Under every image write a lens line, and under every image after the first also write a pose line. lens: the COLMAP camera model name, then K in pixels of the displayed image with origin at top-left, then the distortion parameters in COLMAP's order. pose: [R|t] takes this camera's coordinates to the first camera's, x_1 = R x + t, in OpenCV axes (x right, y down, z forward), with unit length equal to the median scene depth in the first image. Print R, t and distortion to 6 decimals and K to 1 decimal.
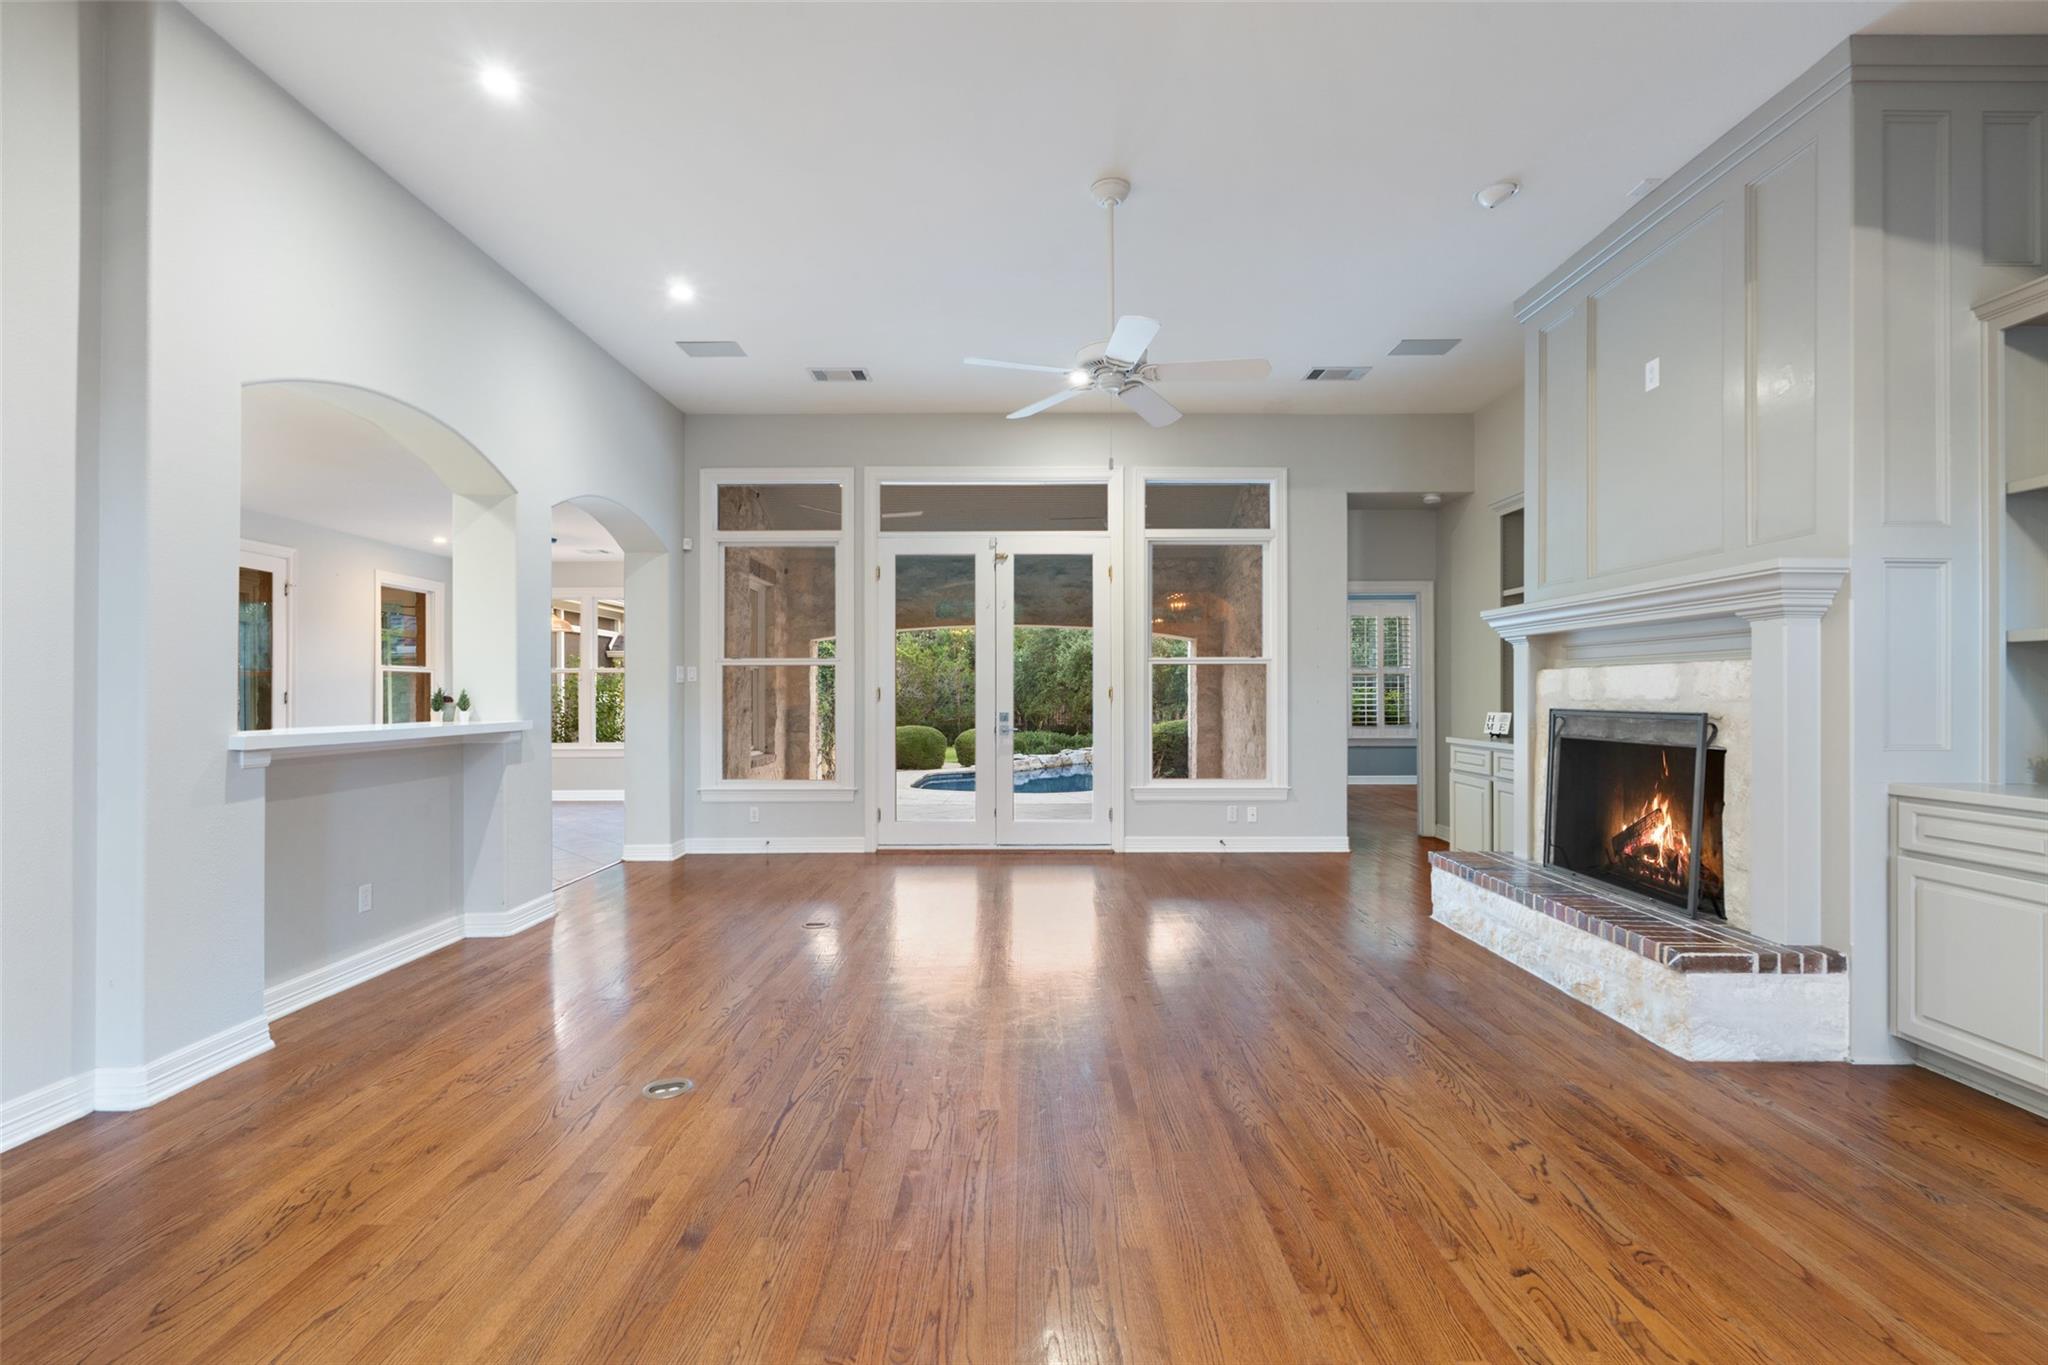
lens RADIAL K [[897.6, 0, 1030.3], [0, 897.6, 684.4], [0, 0, 1]] dist [-0.009592, 0.001548]
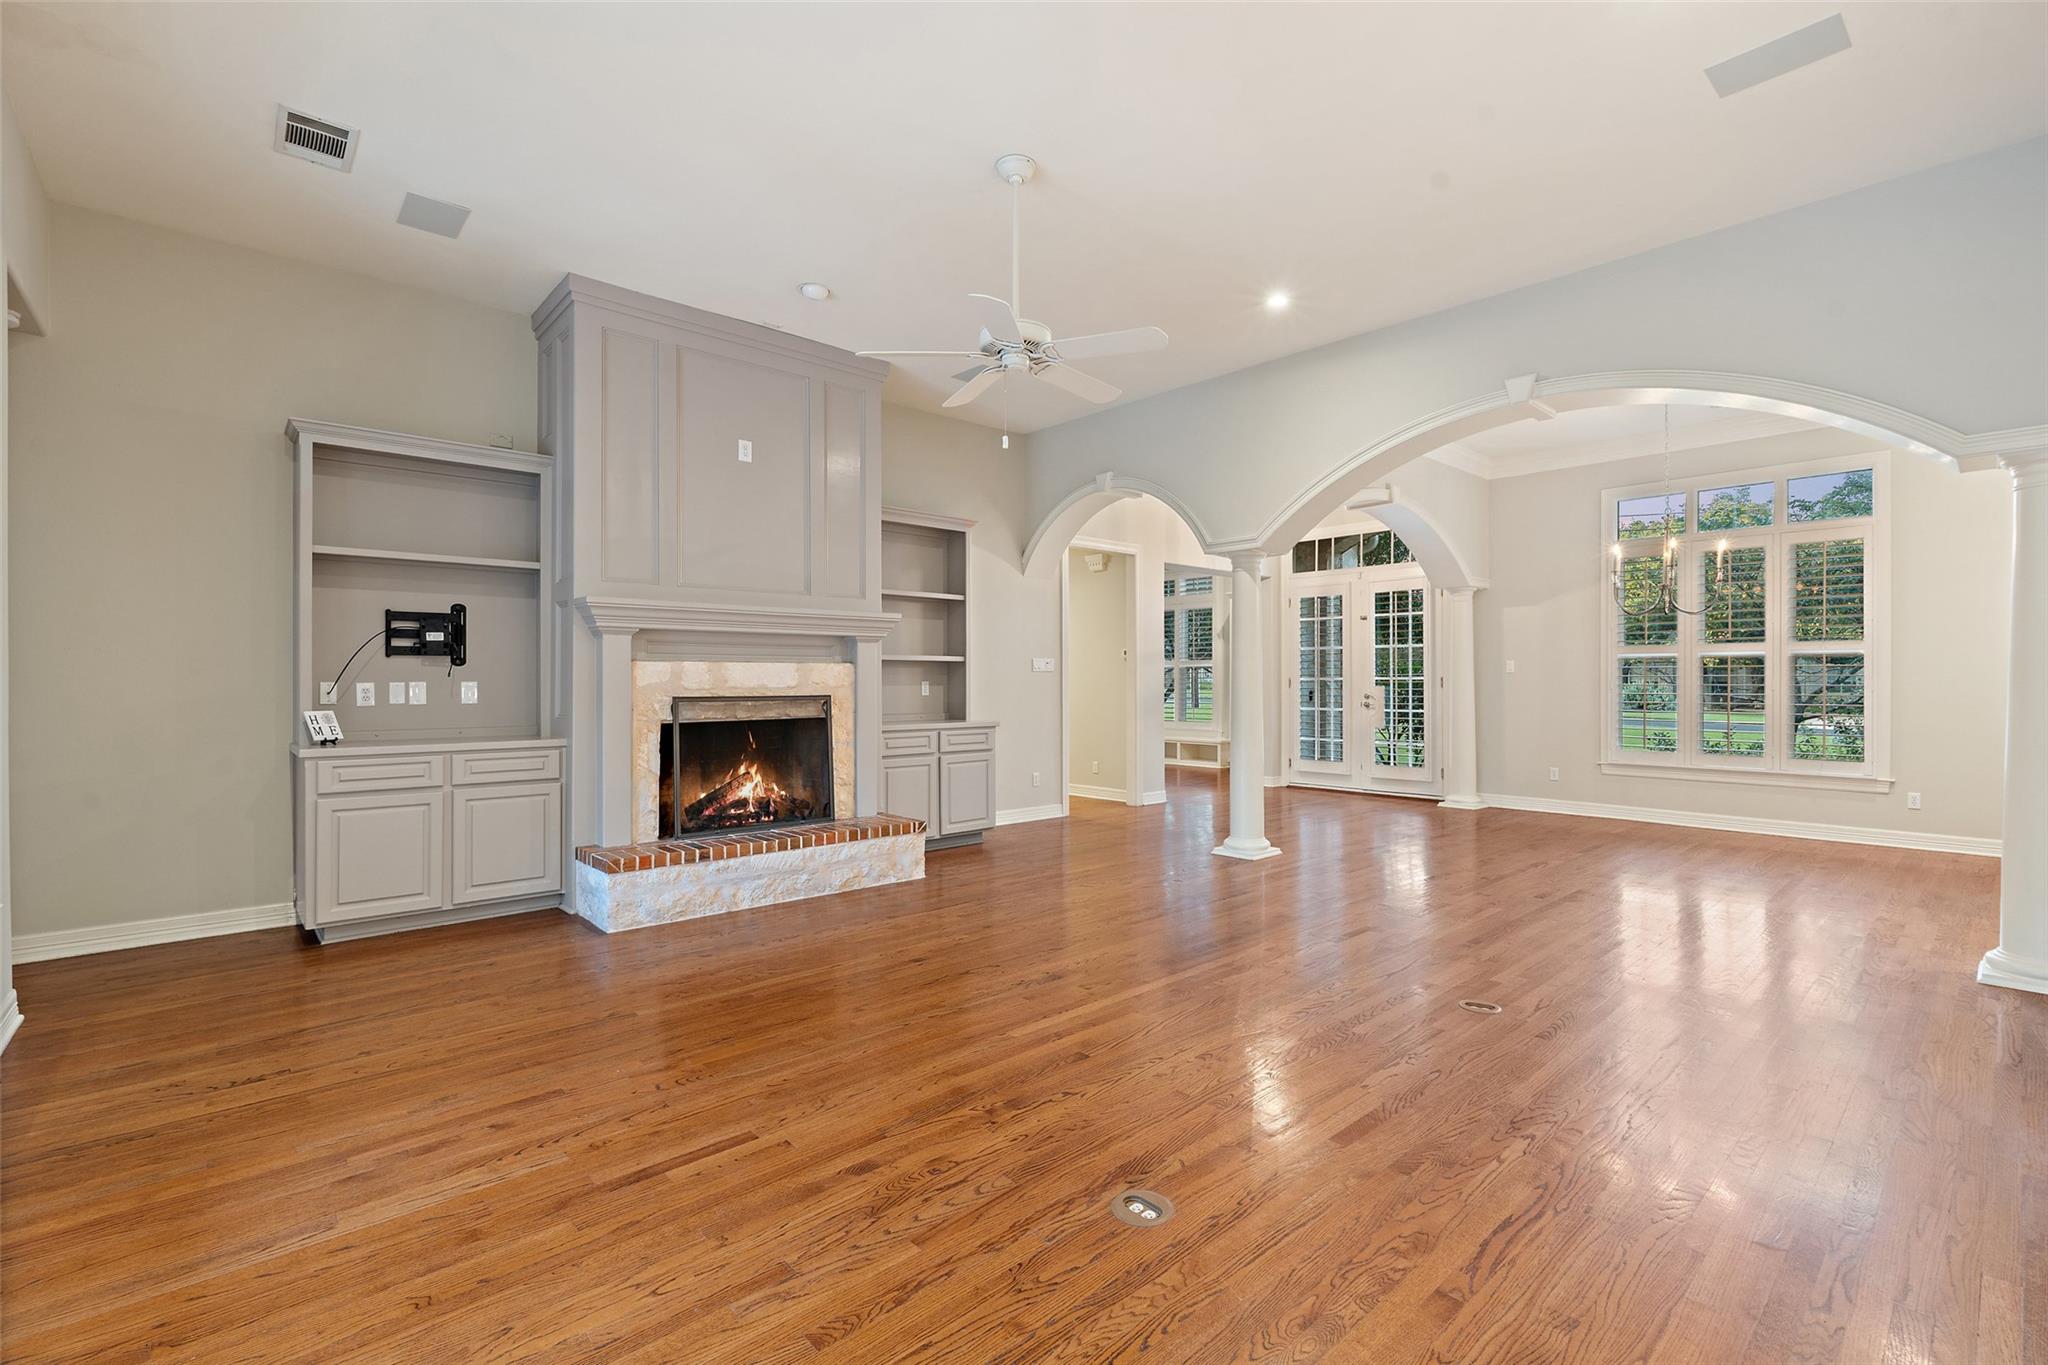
lens RADIAL K [[897.6, 0, 1035.1], [0, 897.6, 704.4], [0, 0, 1]] dist [-0.009592, 0.001548]
pose [[-0.663663, -0.019390, 0.747780, -0.559605], [-0.005269, 0.999760, 0.021247, 0.009332], [-0.748013, 0.010161, -0.663606, 1.400425]]
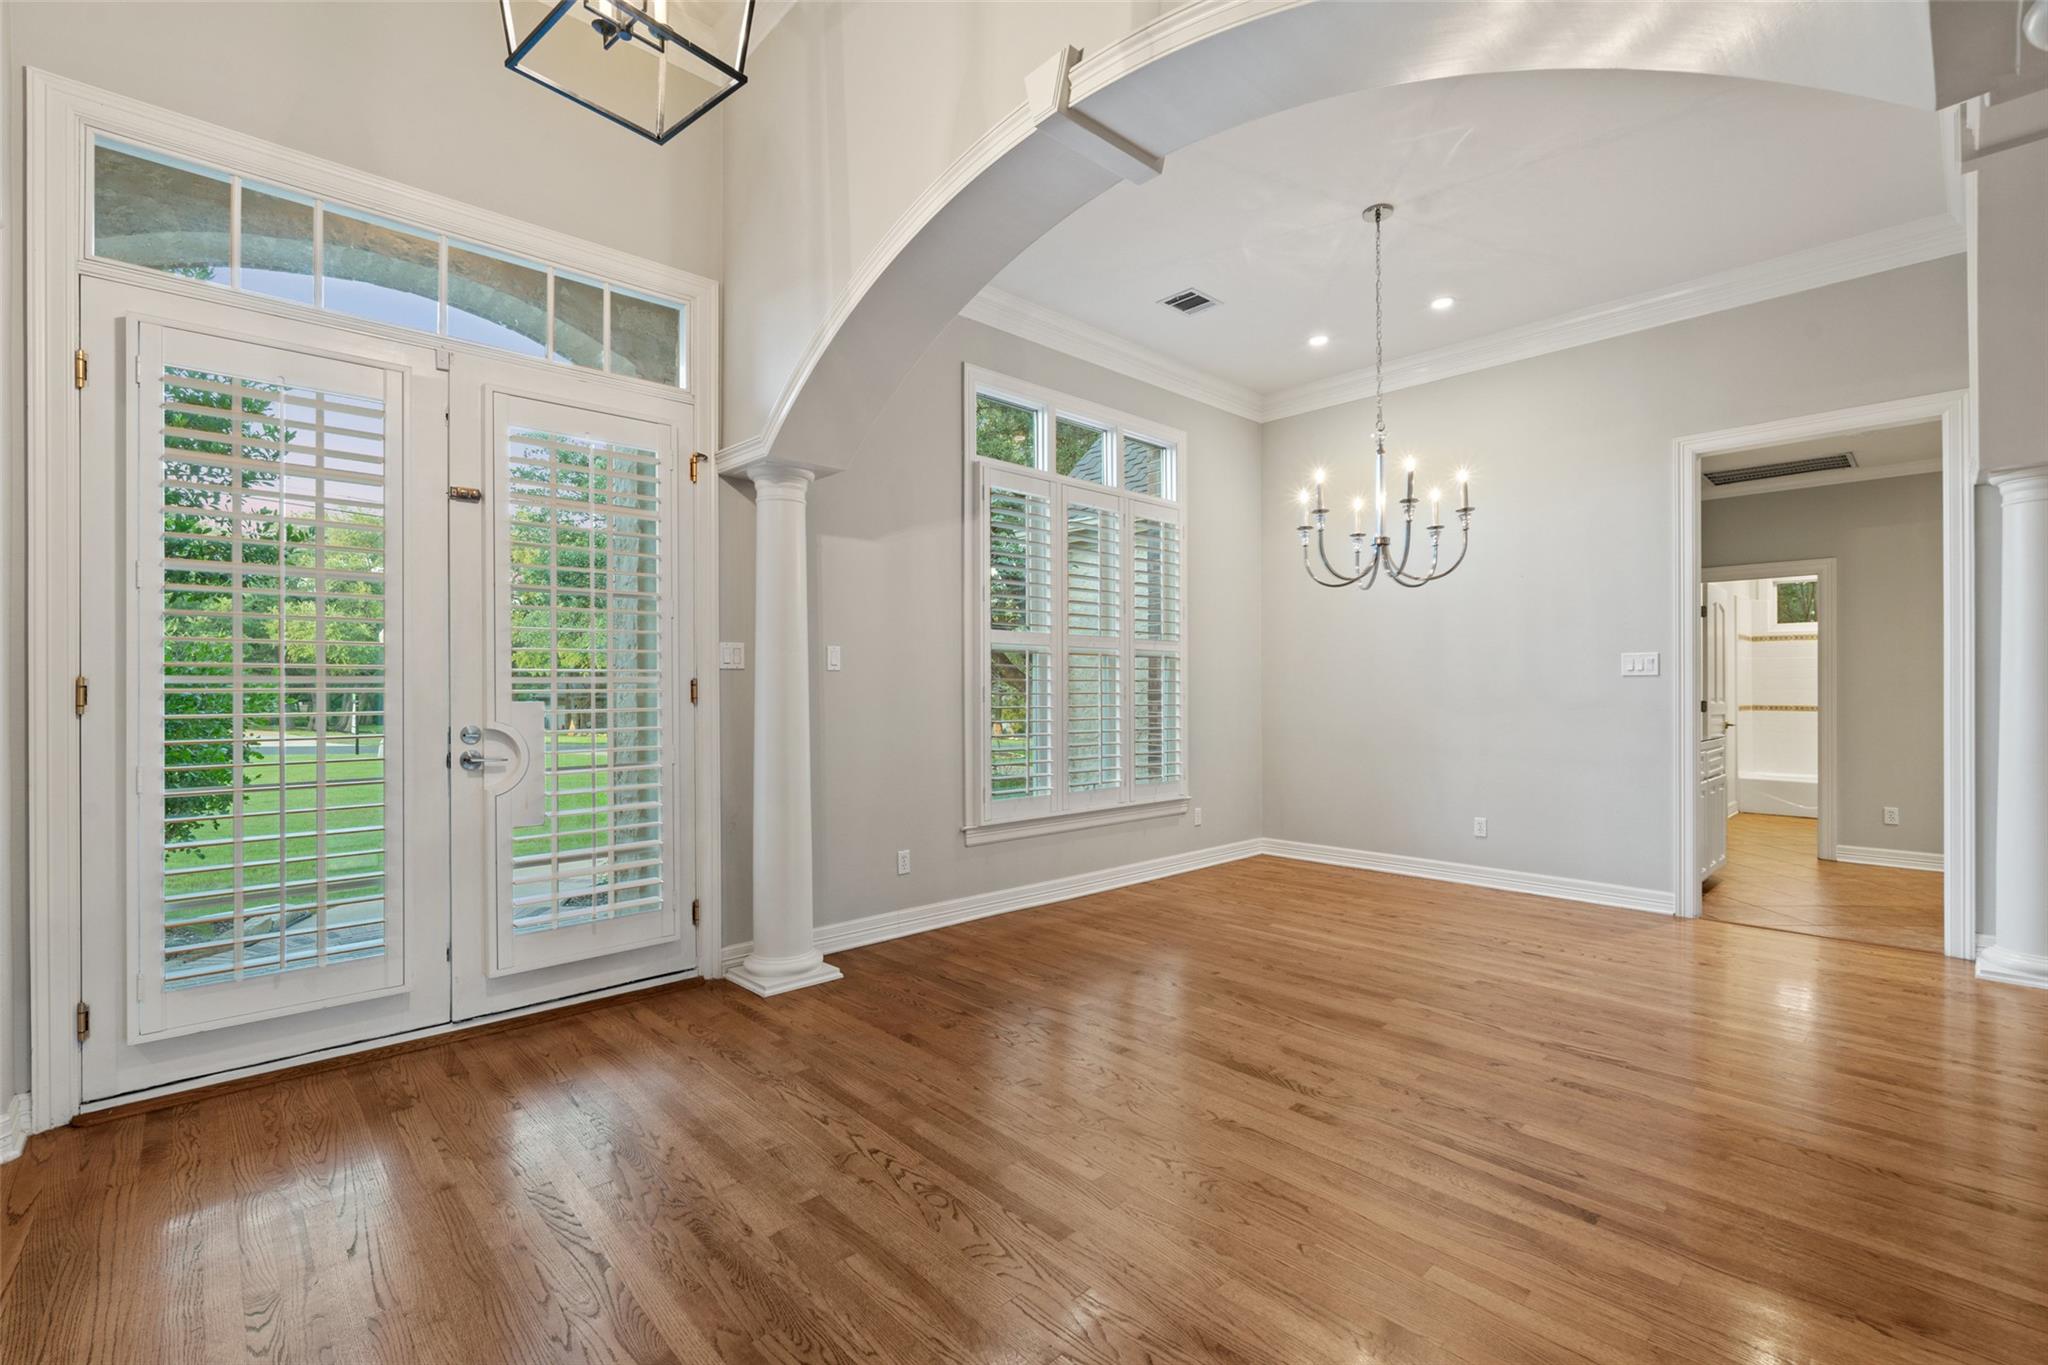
lens RADIAL K [[897.6, 0, 1040.2], [0, 897.6, 690.5], [0, 0, 1]] dist [-0.009592, 0.001548]
pose [[-0.727648, 0.001865, -0.685948, 0.719865], [0.006024, 0.999975, -0.003672, 0.001427], [0.685924, -0.006804, -0.727641, 0.150124]]
